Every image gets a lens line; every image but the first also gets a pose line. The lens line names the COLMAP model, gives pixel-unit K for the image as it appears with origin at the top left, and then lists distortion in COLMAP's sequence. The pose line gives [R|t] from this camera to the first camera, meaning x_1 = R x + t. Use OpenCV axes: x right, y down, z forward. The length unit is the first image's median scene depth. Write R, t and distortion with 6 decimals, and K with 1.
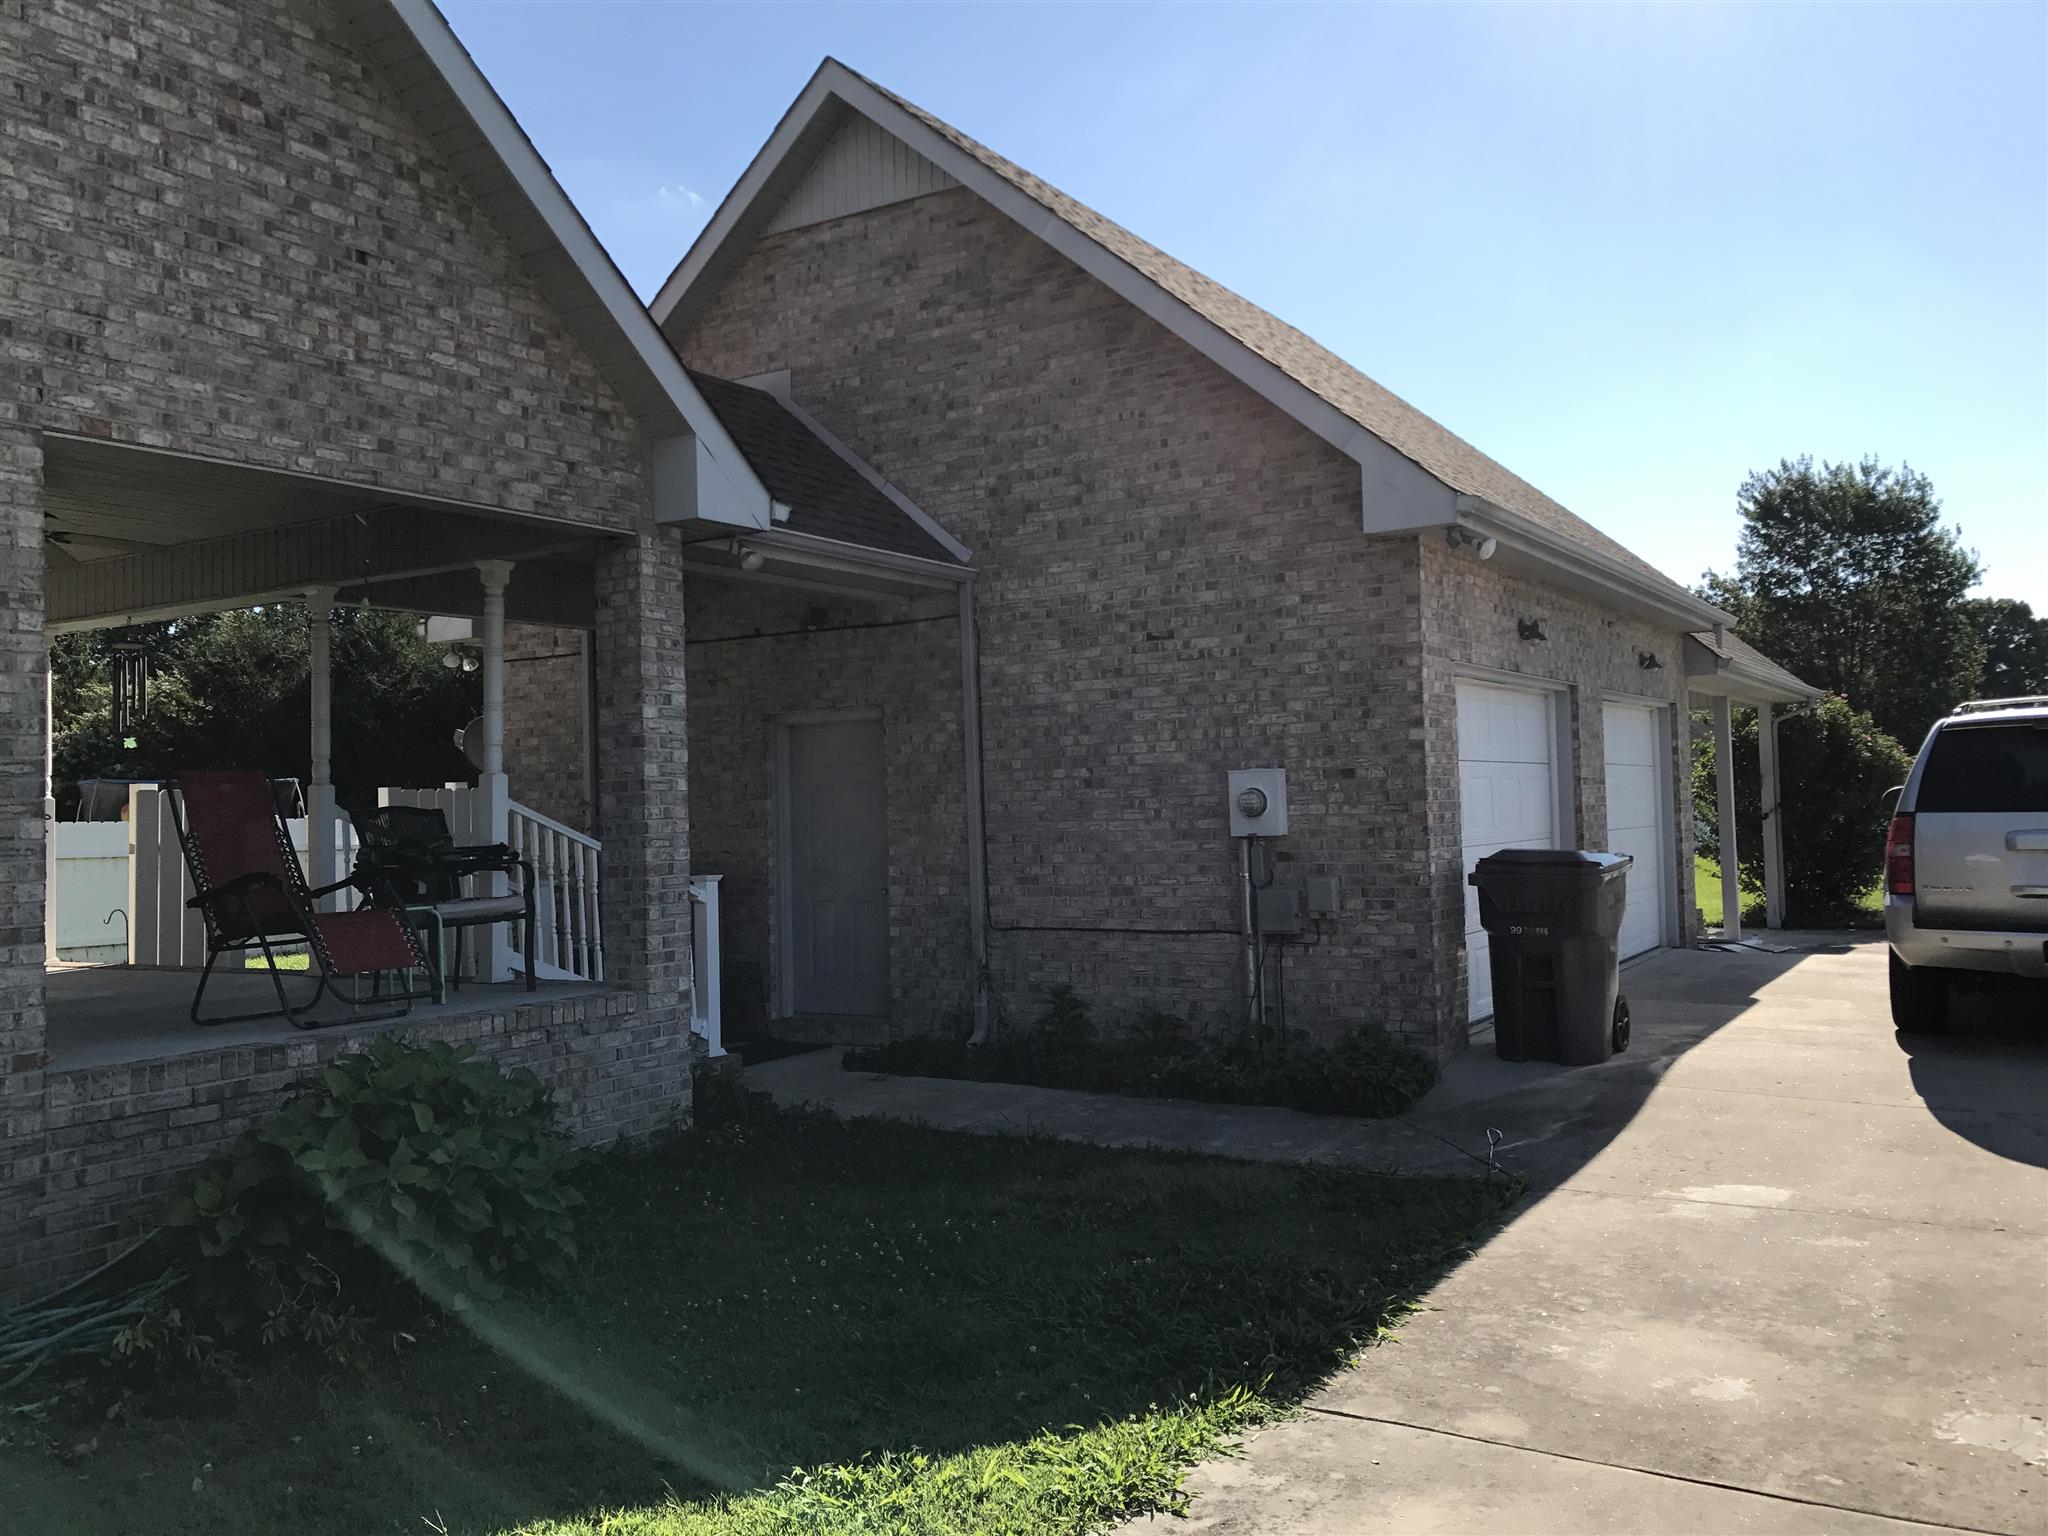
lens RADIAL K [[1682.8, 0, 1027.2], [0, 1682.8, 765.7], [0, 0, 1]] dist [0.034671, -0.015724]
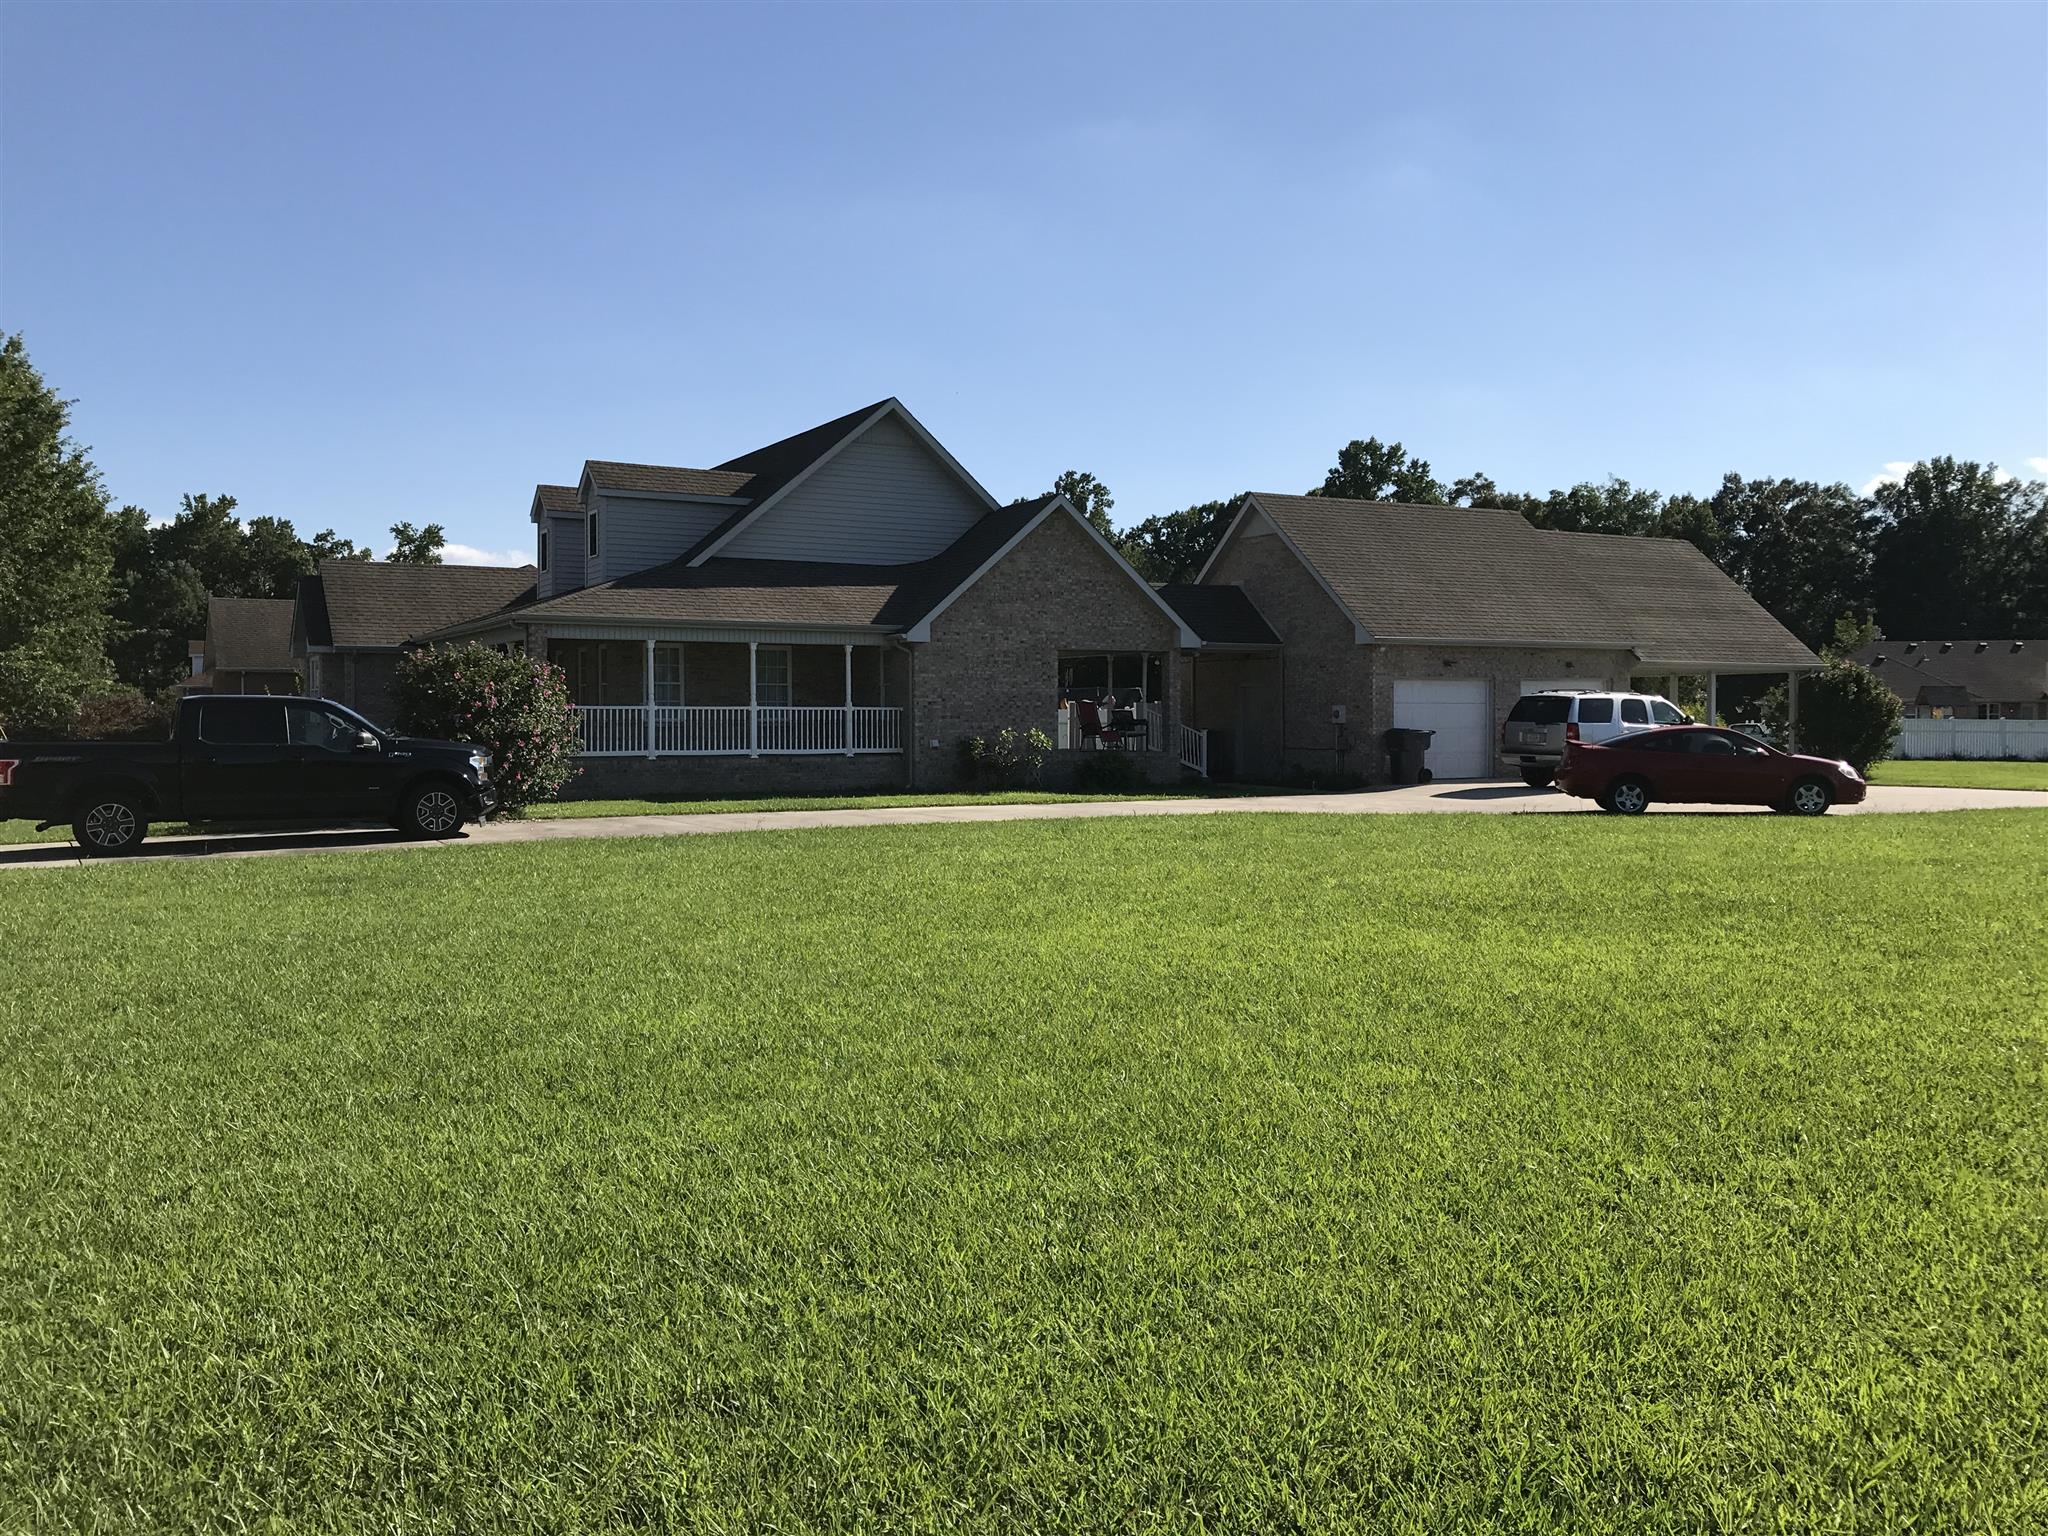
lens RADIAL K [[1682.8, 0, 1024.7], [0, 1682.8, 769.1], [0, 0, 1]] dist [0.034671, -0.015724]
pose [[0.877879, 0.044333, -0.476826, 1.295323], [-0.015234, 0.997787, 0.064722, -0.085210], [0.478640, -0.049554, 0.876612, -2.557703]]
